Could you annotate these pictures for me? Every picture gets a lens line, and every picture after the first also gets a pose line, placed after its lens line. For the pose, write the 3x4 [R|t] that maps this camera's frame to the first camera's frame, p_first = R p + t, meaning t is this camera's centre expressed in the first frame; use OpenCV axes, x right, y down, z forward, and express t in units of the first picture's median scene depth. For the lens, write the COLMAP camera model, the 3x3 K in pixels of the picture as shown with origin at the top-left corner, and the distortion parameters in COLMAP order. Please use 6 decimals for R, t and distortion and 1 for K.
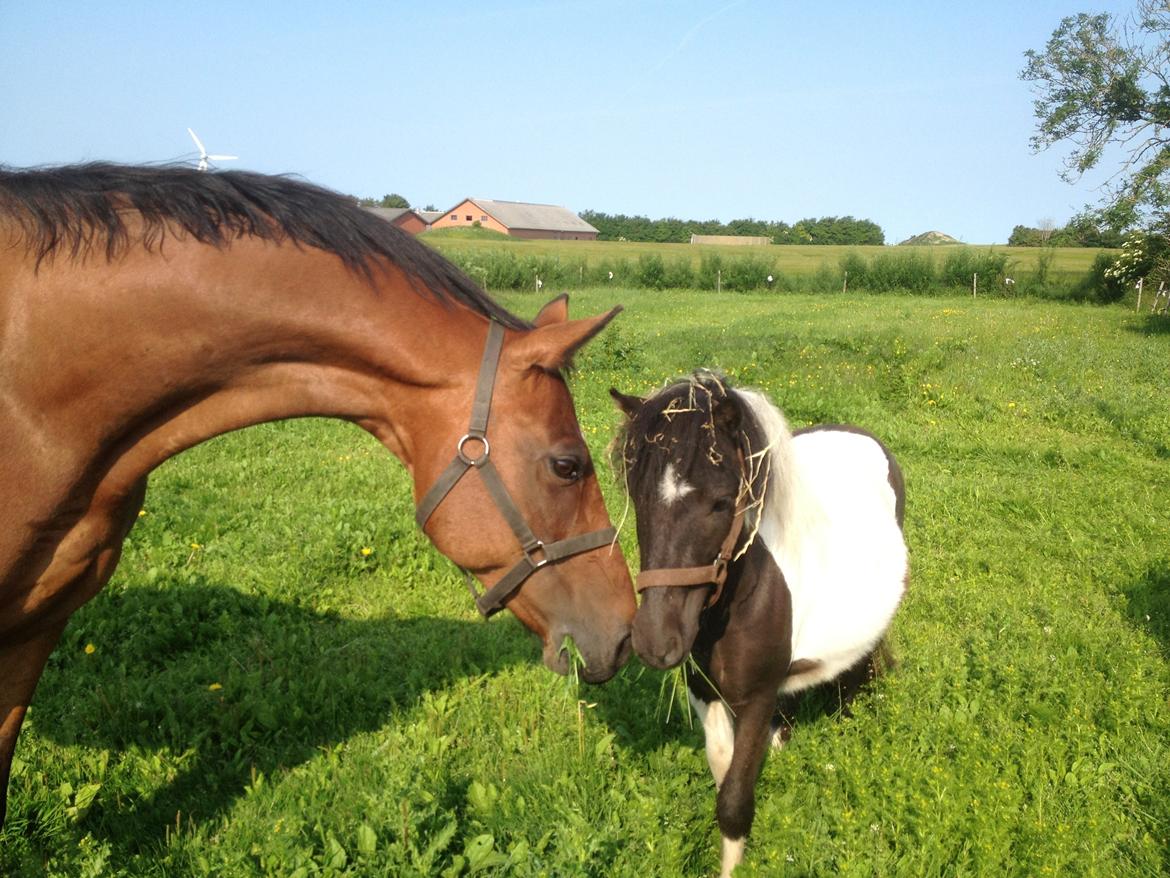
lens RADIAL K [[1088.2, 0, 578.3], [0, 1088.2, 439.5], [0, 0, 1]] dist [0.037379, 0.000000]
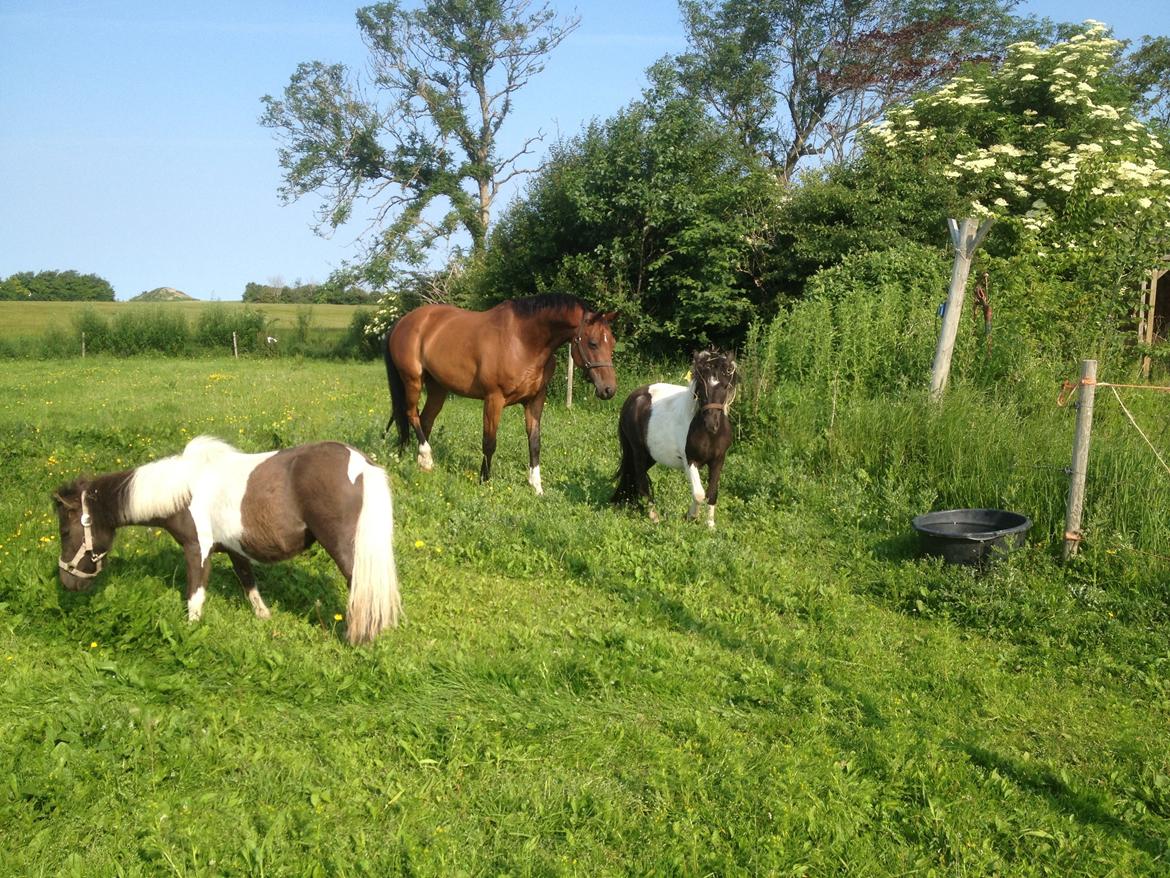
lens RADIAL K [[1088.2, 0, 579.1], [0, 1088.2, 448.5], [0, 0, 1]] dist [0.037379, 0.000000]
pose [[0.785821, -0.089398, 0.611958, 0.022361], [0.115085, 0.993352, -0.002668, -0.022133], [-0.607651, 0.072524, 0.790886, 0.122582]]
